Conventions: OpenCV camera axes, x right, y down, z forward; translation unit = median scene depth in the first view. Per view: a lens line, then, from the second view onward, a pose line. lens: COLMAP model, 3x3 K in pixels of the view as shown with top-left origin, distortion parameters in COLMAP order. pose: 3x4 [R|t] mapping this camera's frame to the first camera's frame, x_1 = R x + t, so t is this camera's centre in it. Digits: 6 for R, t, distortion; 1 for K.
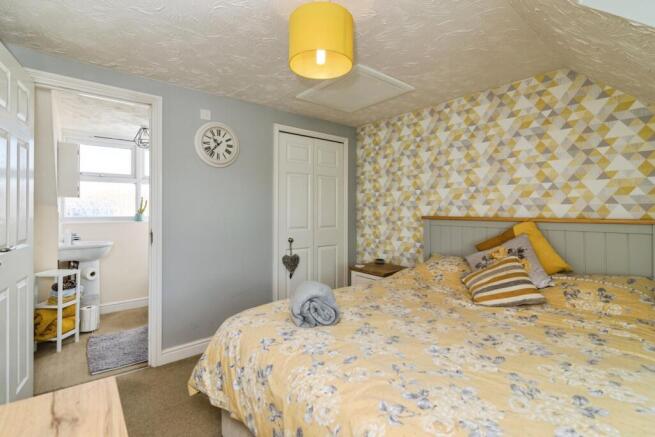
lens RADIAL K [[302.6, 0, 328.9], [0, 302.6, 211.6], [0, 0, 1]] dist [-0.001040, 0.000453]
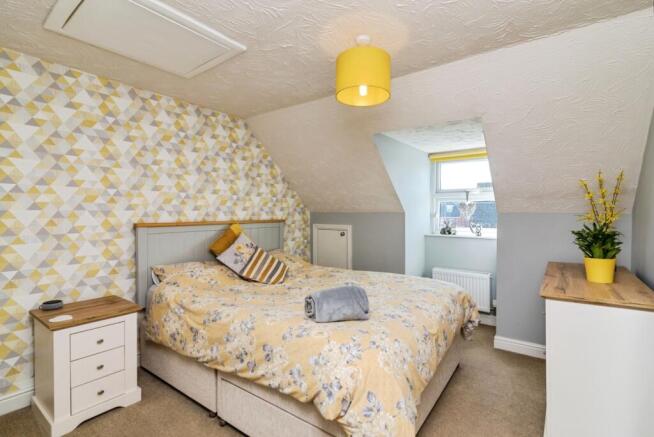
lens RADIAL K [[302.2, 0, 328.2], [0, 302.2, 219.4], [0, 0, 1]] dist [-0.001040, 0.000453]
pose [[-0.217906, -0.015765, 0.975843, -0.592571], [0.012673, 0.999740, 0.018981, -0.004863], [-0.975888, 0.016503, -0.217649, 0.713739]]
